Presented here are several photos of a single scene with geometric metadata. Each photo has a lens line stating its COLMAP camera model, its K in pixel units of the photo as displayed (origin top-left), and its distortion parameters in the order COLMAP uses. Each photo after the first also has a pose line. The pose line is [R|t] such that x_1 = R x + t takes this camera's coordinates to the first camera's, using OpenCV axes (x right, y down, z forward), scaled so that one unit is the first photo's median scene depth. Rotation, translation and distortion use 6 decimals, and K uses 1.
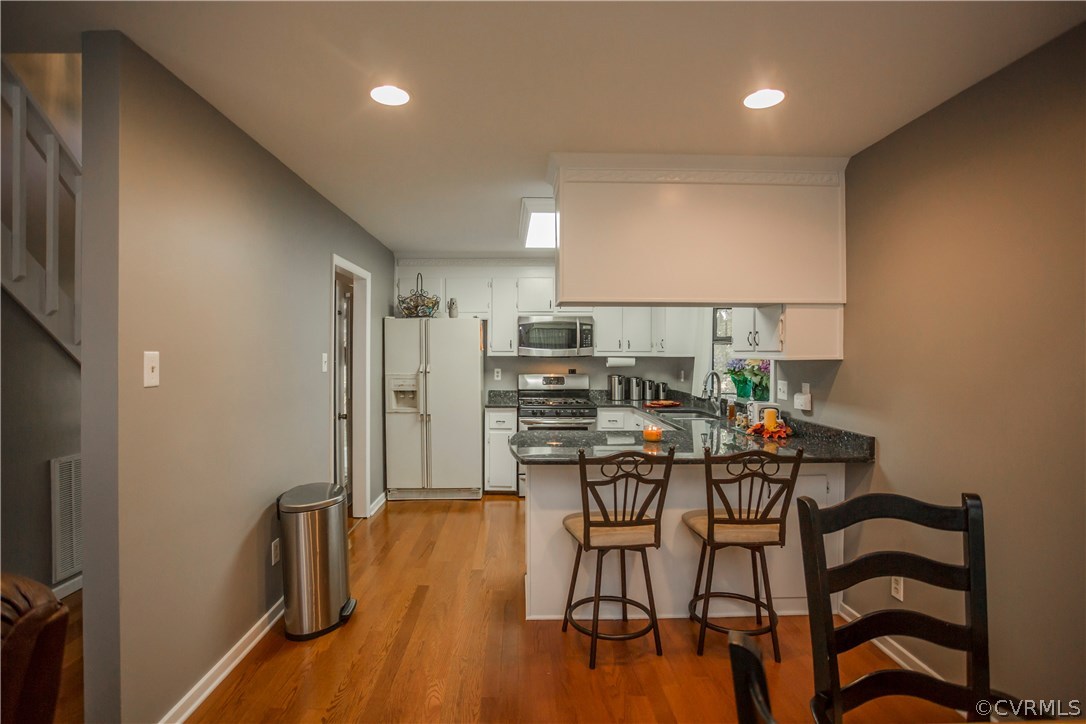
lens RADIAL K [[535.7, 0, 524.2], [0, 535.7, 356.6], [0, 0, 1]] dist [-0.048469, 0.000362]
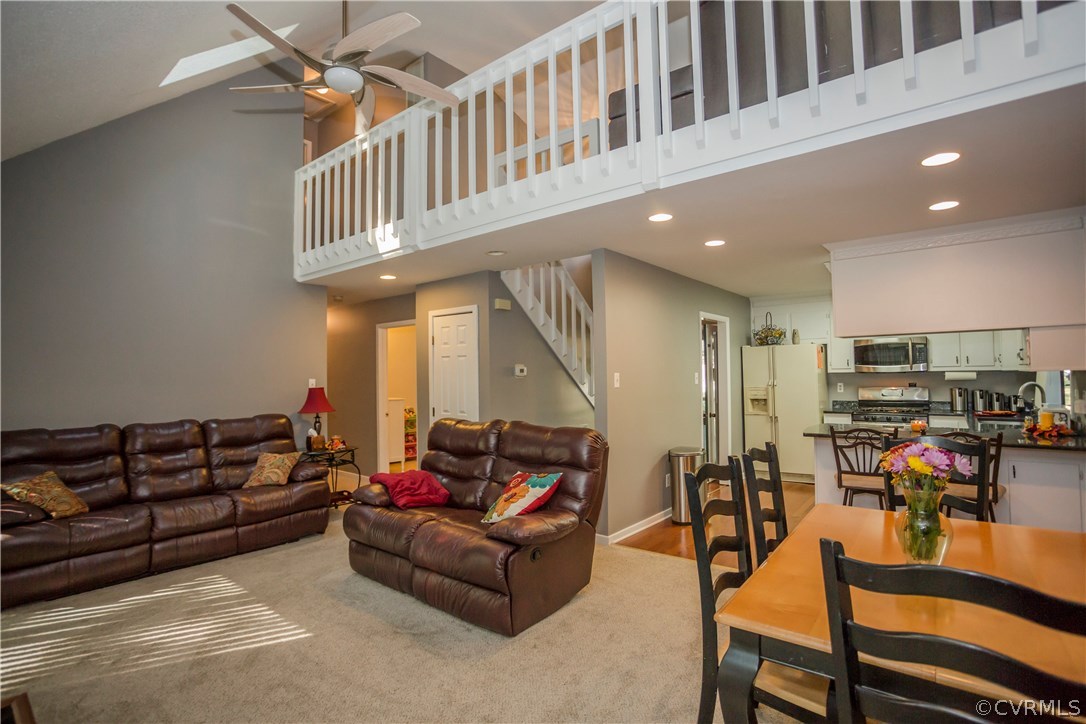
lens RADIAL K [[522.7, 0, 538.7], [0, 522.7, 359.6], [0, 0, 1]] dist [-0.071082, 0.029759]
pose [[0.767656, -0.032902, -0.640017, 0.191916], [0.012252, 0.999252, -0.036674, 0.004284], [0.640745, 0.020311, 0.767485, -0.375273]]
